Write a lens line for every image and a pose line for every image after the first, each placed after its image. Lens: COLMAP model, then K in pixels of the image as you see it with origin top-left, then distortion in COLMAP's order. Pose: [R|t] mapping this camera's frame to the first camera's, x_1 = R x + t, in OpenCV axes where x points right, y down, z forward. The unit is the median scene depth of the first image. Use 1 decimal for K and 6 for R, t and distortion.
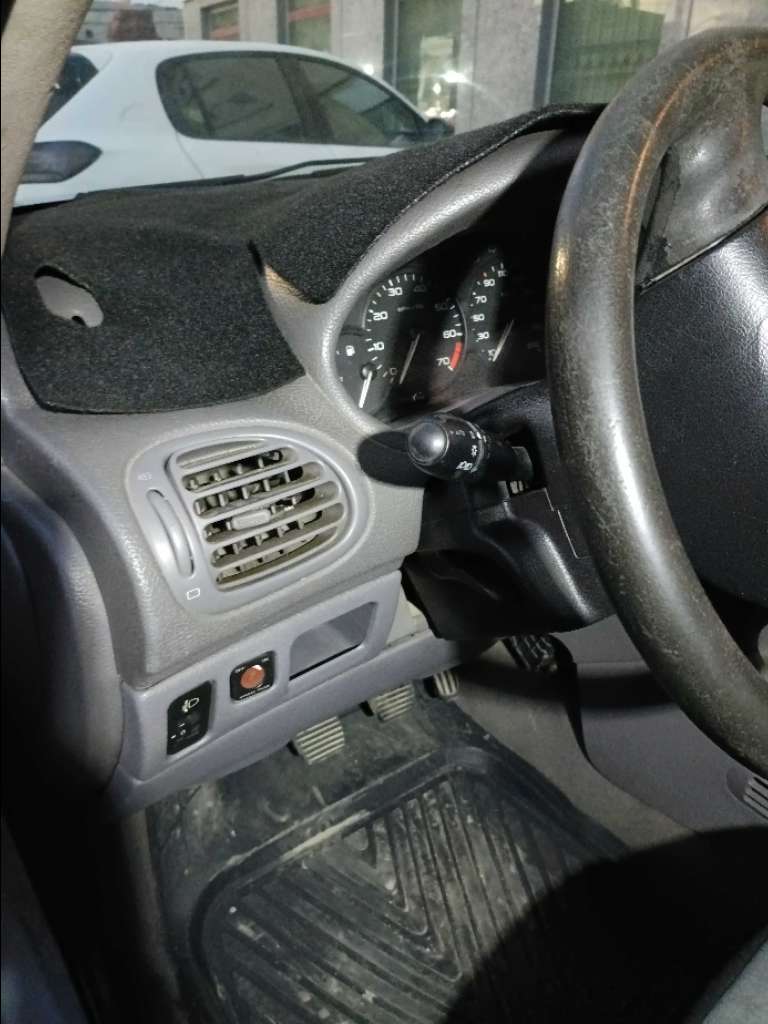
lens RADIAL K [[754.9, 0, 384.0], [0, 754.9, 512.0], [0, 0, 1]] dist [-0.000921, -0.004349]
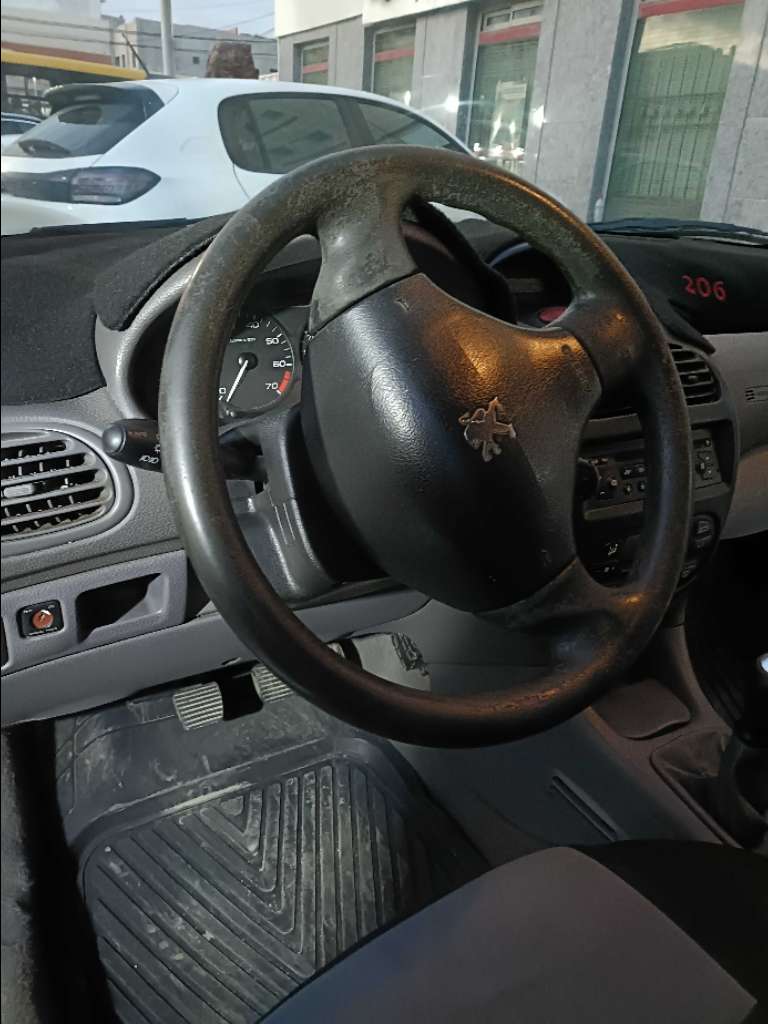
lens RADIAL K [[747.0, 0, 384.0], [0, 747.0, 512.0], [0, 0, 1]] dist [0.001984, 0.002336]
pose [[0.993685, 0.083143, -0.075348, 0.245450], [-0.085589, 0.995884, -0.029831, 0.013833], [0.072558, 0.036092, 0.996711, -0.112885]]
